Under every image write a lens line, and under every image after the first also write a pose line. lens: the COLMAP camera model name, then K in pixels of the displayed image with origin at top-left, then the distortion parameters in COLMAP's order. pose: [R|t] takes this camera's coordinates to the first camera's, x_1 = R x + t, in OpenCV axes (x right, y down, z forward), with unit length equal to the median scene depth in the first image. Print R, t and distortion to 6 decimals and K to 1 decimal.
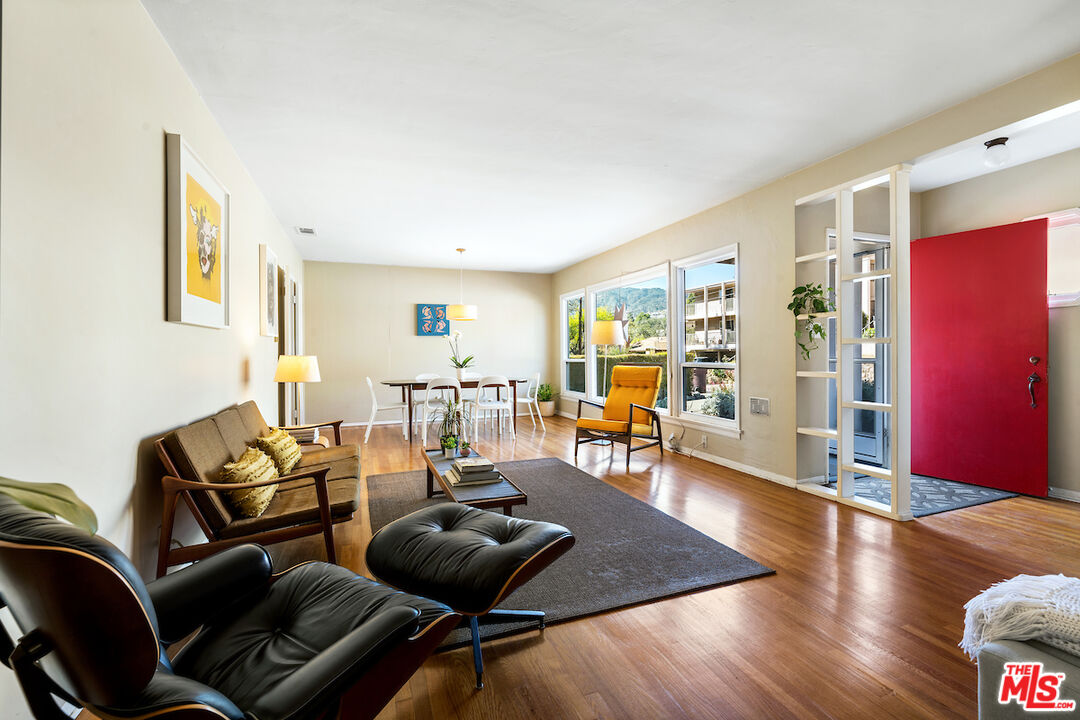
lens RADIAL K [[493.3, 0, 563.4], [0, 493.3, 346.6], [0, 0, 1]] dist [-0.001232, 0.000185]
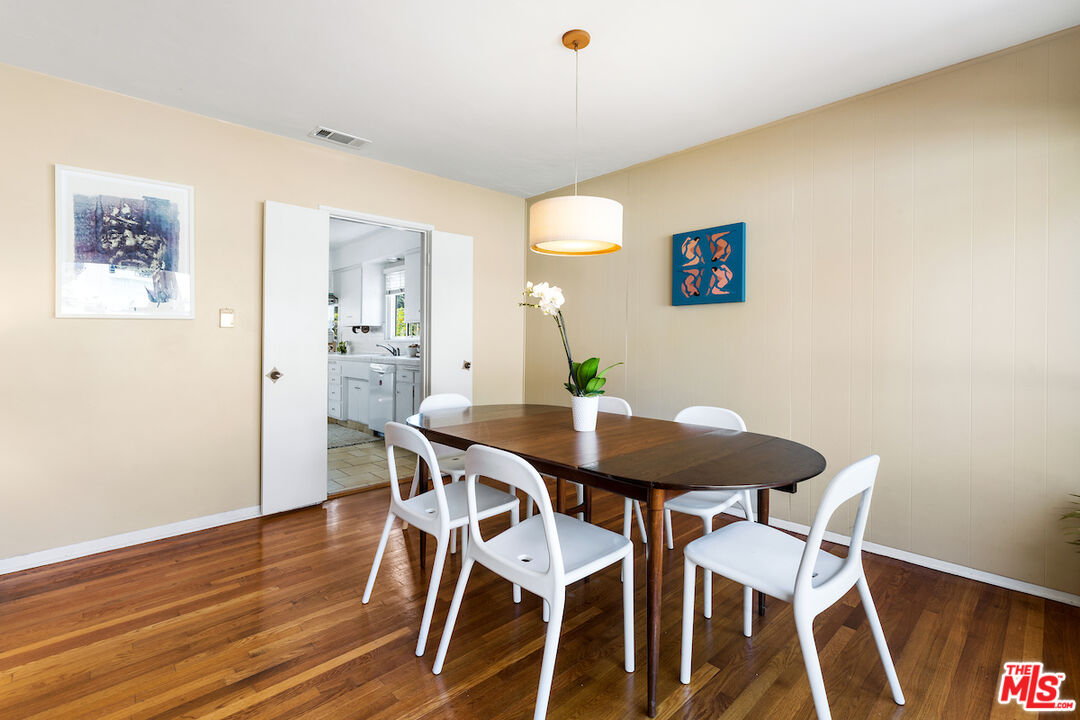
lens RADIAL K [[490.4, 0, 522.2], [0, 490.4, 342.7], [0, 0, 1]] dist [0.002236, 0.000114]
pose [[0.323559, 0.015286, -0.946085, 0.093967], [0.010343, 0.999753, 0.019691, 0.000982], [0.946152, -0.016157, 0.323320, 0.846643]]
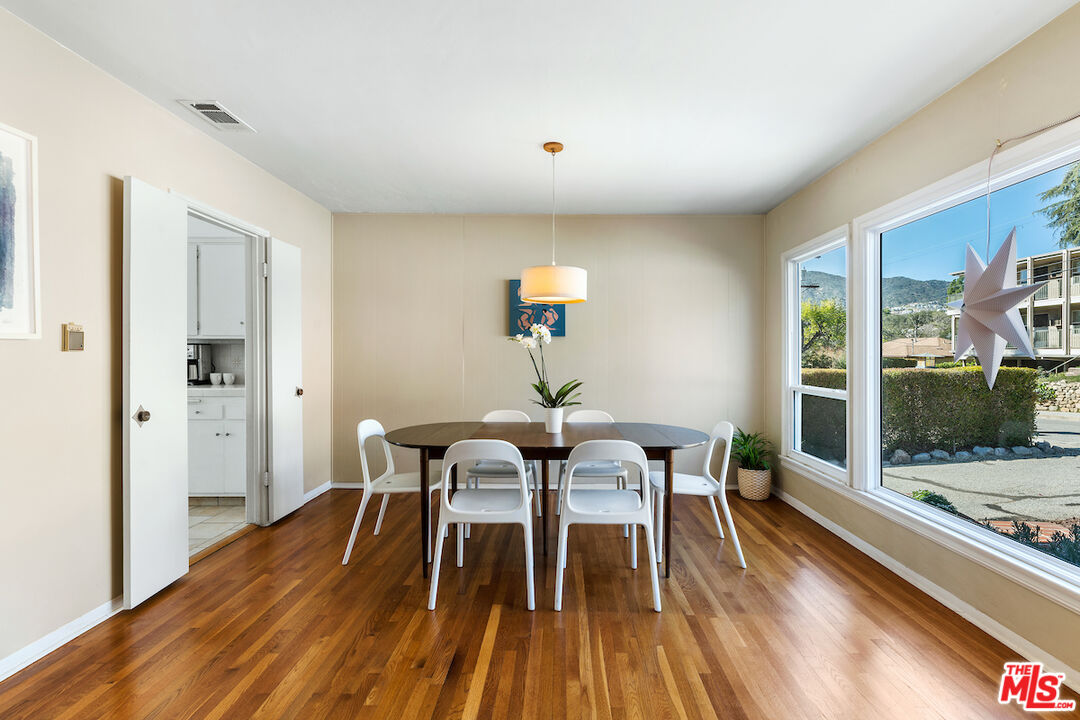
lens RADIAL K [[520.0, 0, 561.7], [0, 520.0, 361.9], [0, 0, 1]] dist [0.000782, -0.000445]
pose [[0.921605, 0.018768, -0.387675, -0.011401], [-0.008204, 0.999549, 0.028887, -0.012324], [0.388042, -0.023442, 0.921343, 0.553567]]
